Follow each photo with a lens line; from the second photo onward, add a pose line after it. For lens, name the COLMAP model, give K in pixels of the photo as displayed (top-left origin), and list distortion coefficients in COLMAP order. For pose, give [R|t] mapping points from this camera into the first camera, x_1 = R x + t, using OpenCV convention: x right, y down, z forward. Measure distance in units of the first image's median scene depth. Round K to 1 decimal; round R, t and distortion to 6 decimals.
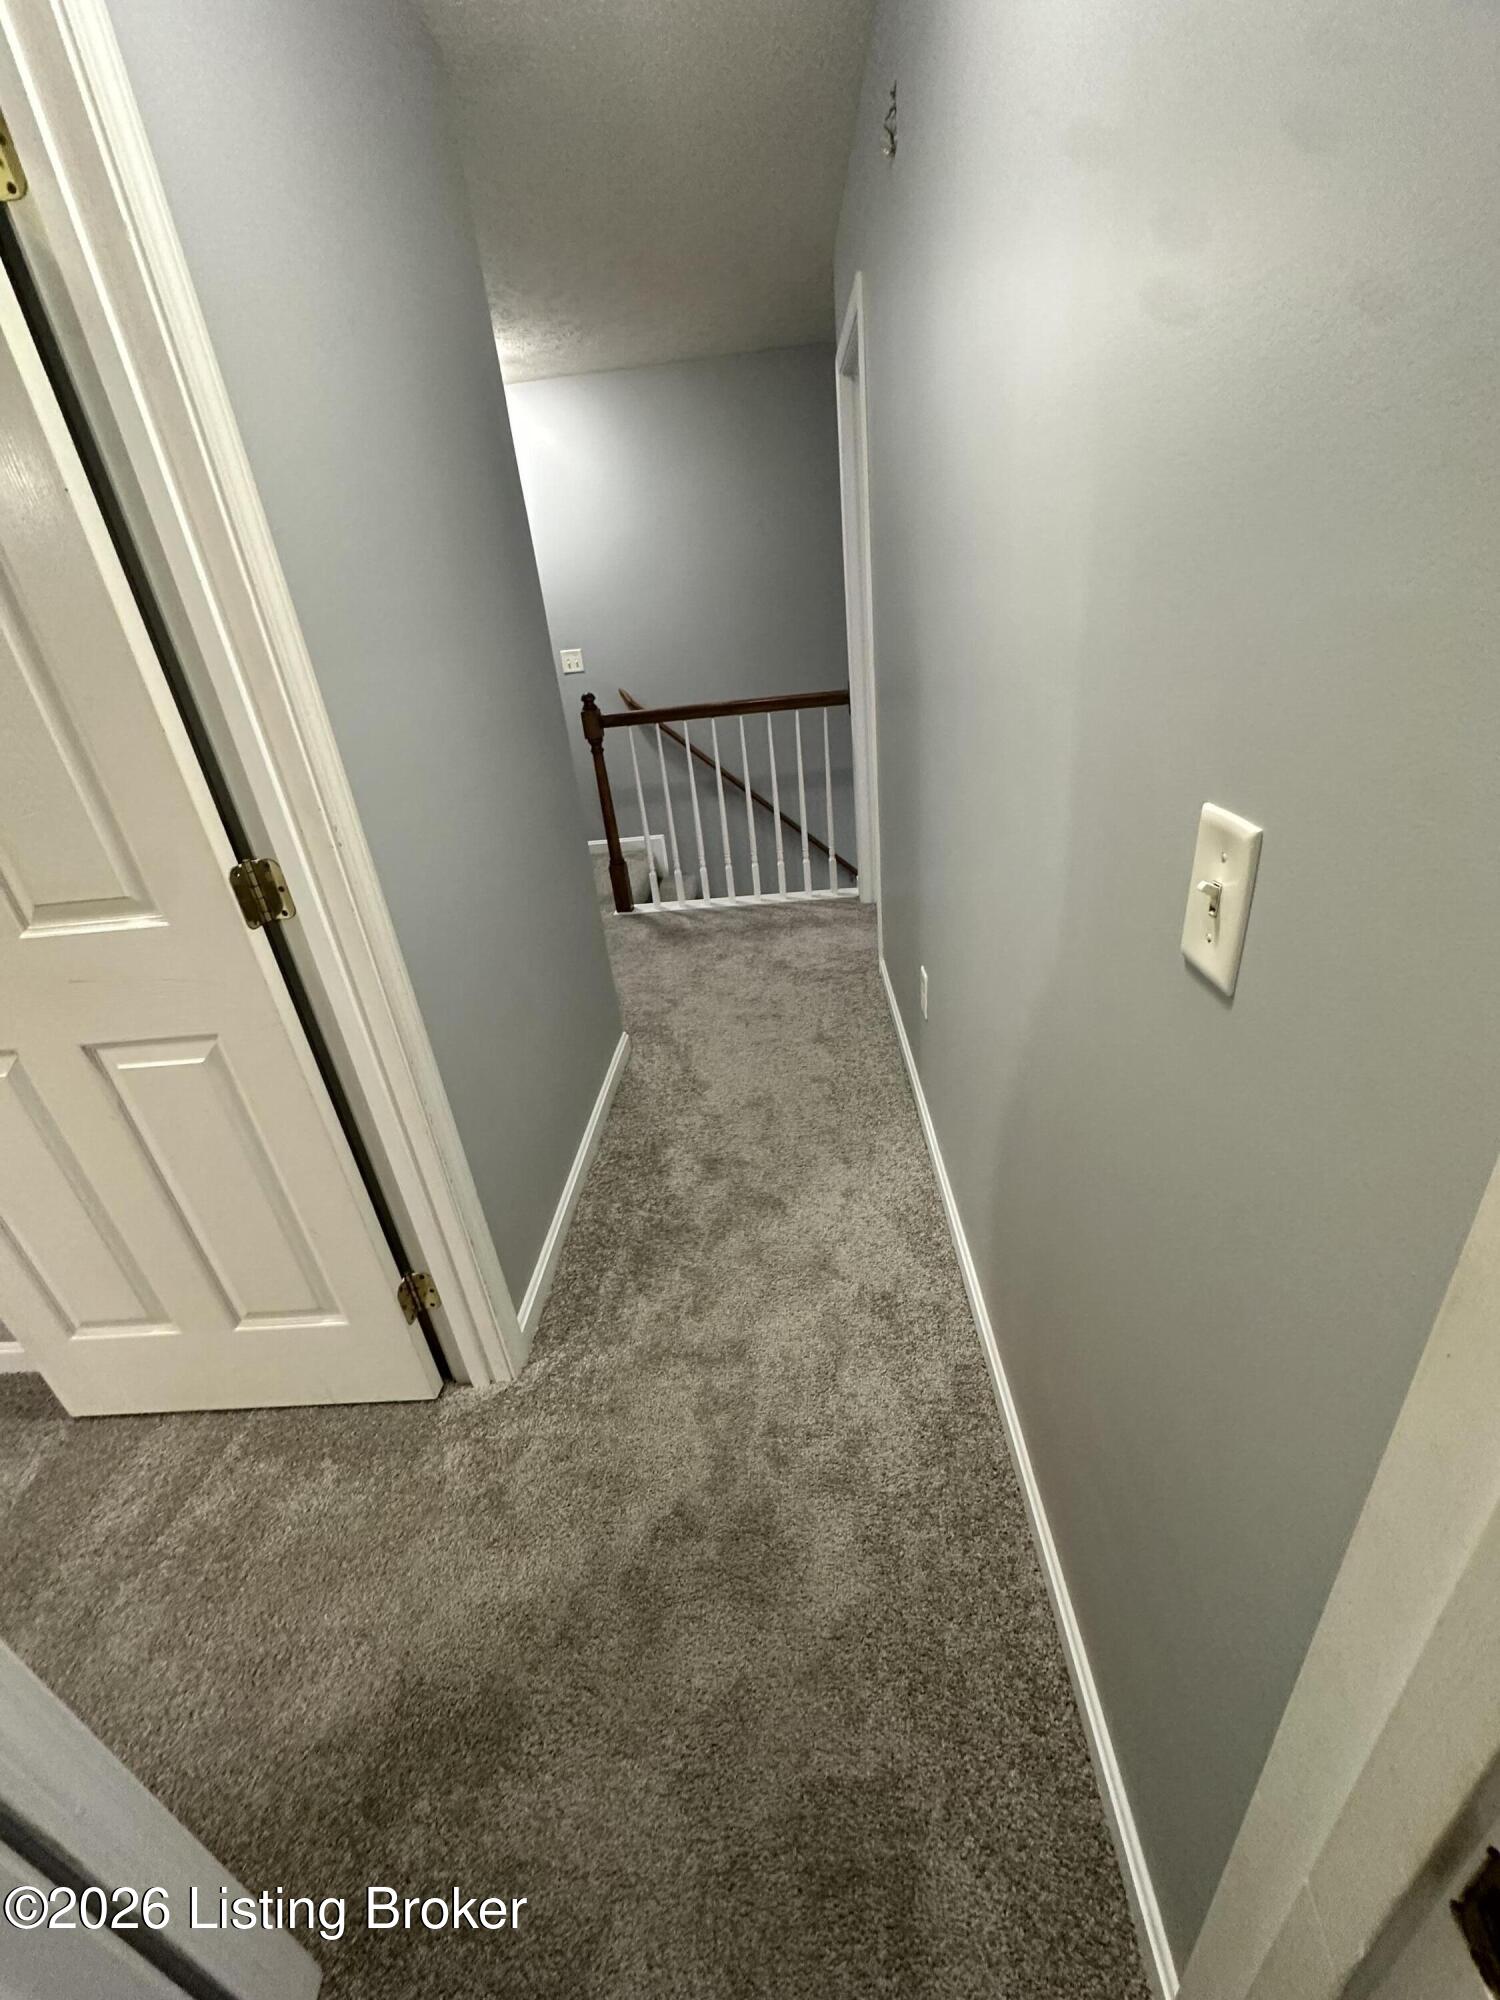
lens RADIAL K [[801.2, 0, 753.6], [0, 801.2, 997.4], [0, 0, 1]] dist [-0.004513, 0.001453]
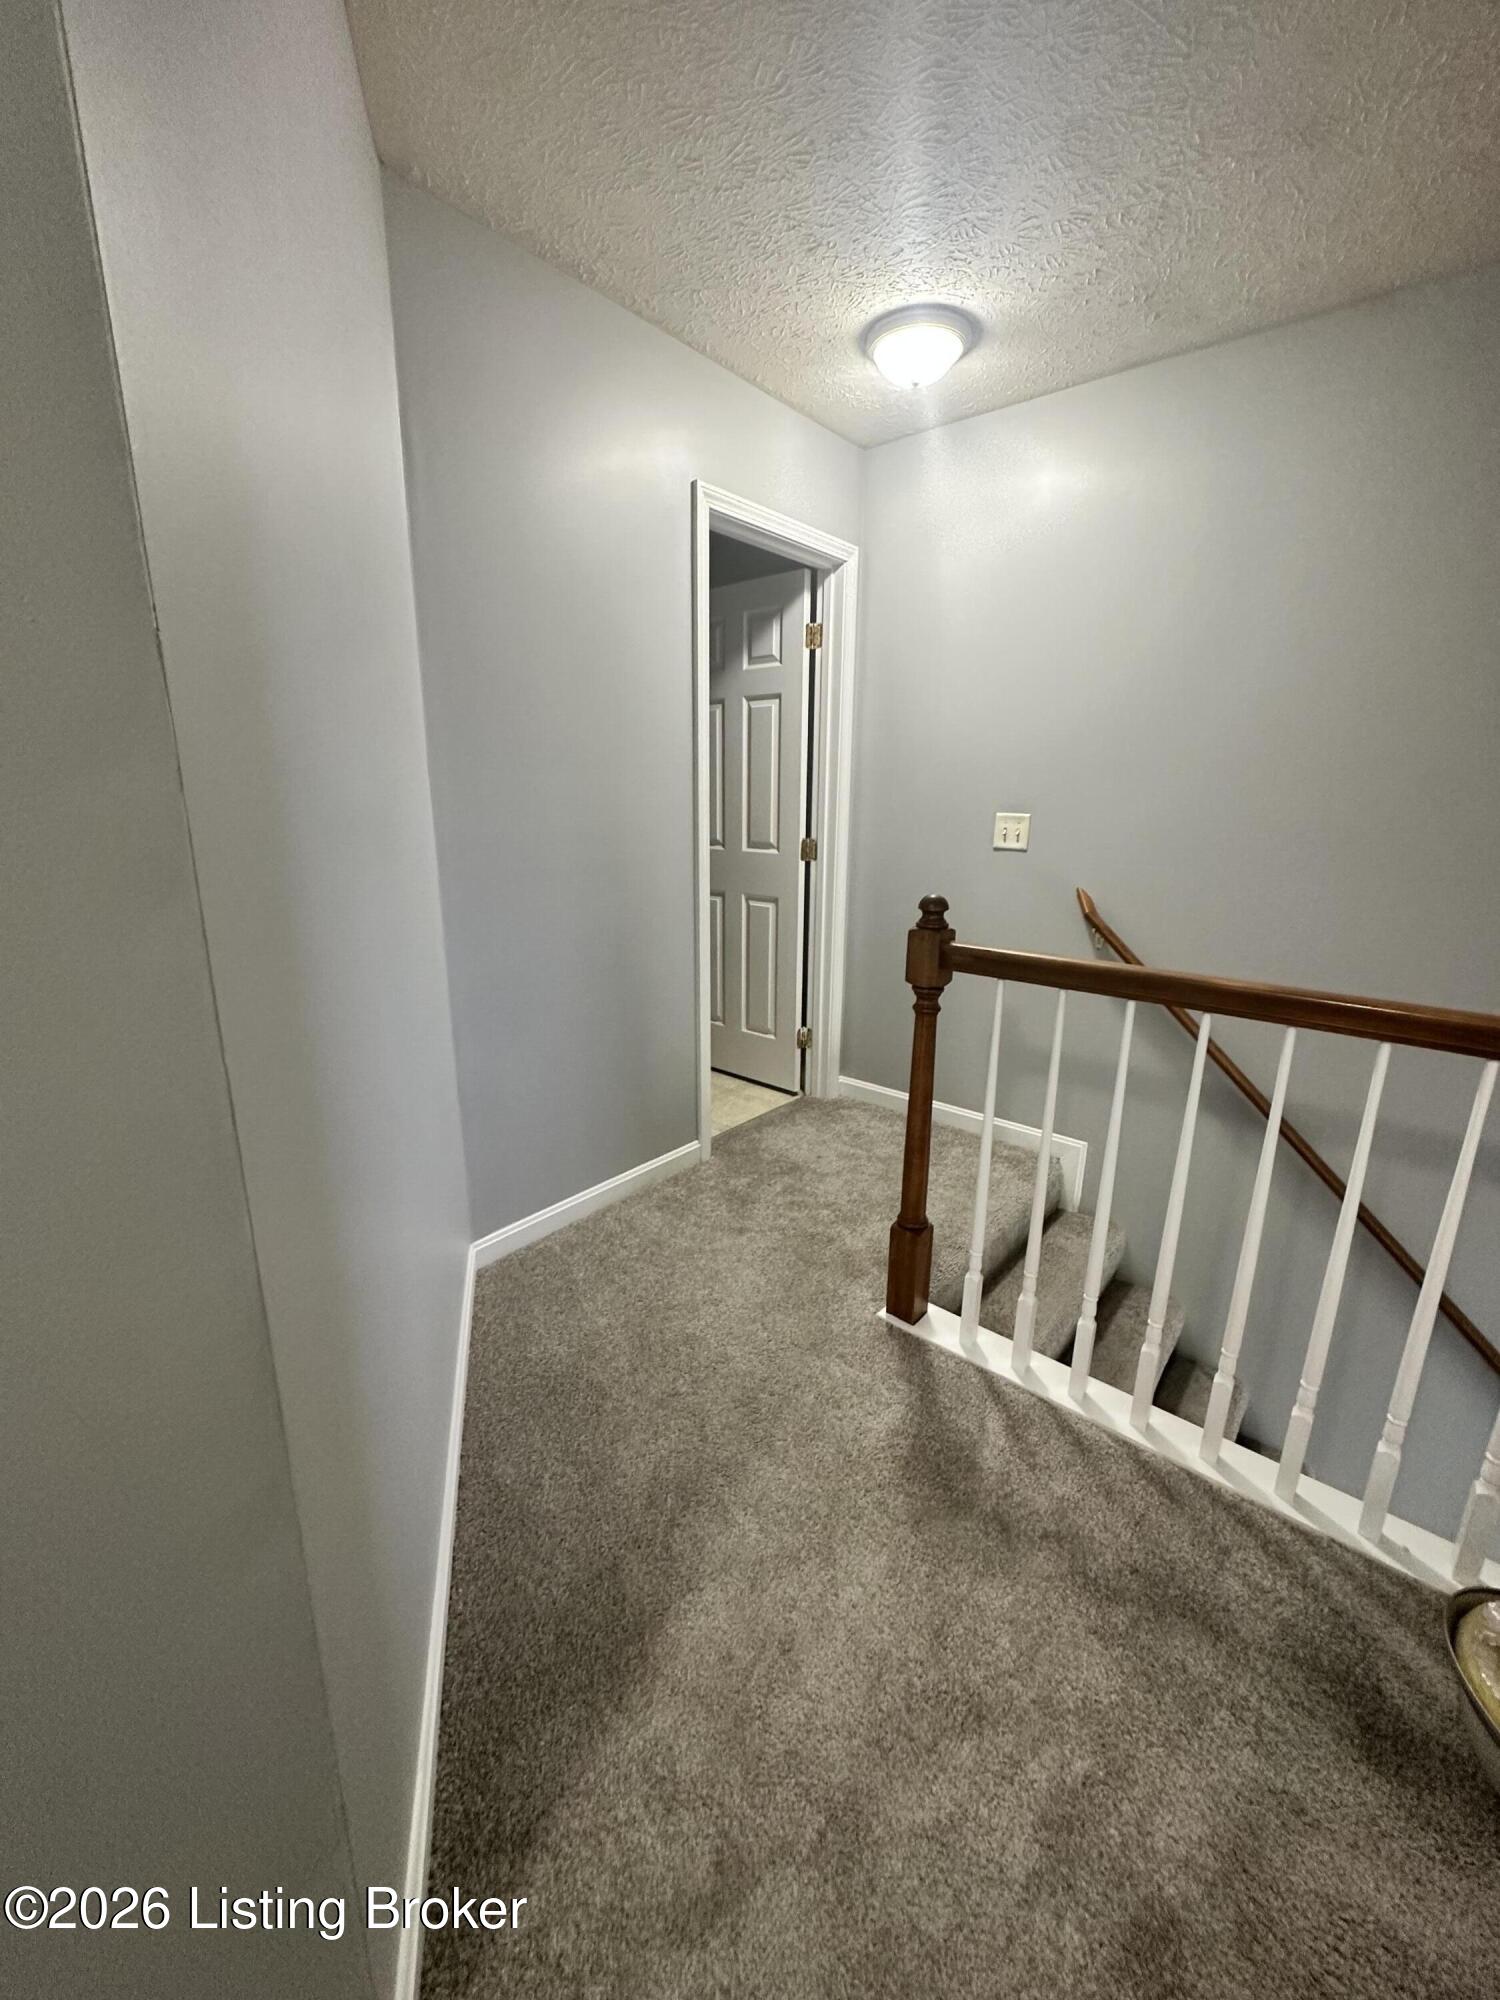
lens RADIAL K [[801.2, 0, 750.3], [0, 801.2, 1003.2], [0, 0, 1]] dist [-0.004513, 0.001453]
pose [[0.783529, 0.264121, -0.562425, -0.007373], [-0.355030, 0.933153, -0.056384, -0.232859], [0.509937, 0.243857, 0.824923, 0.516278]]
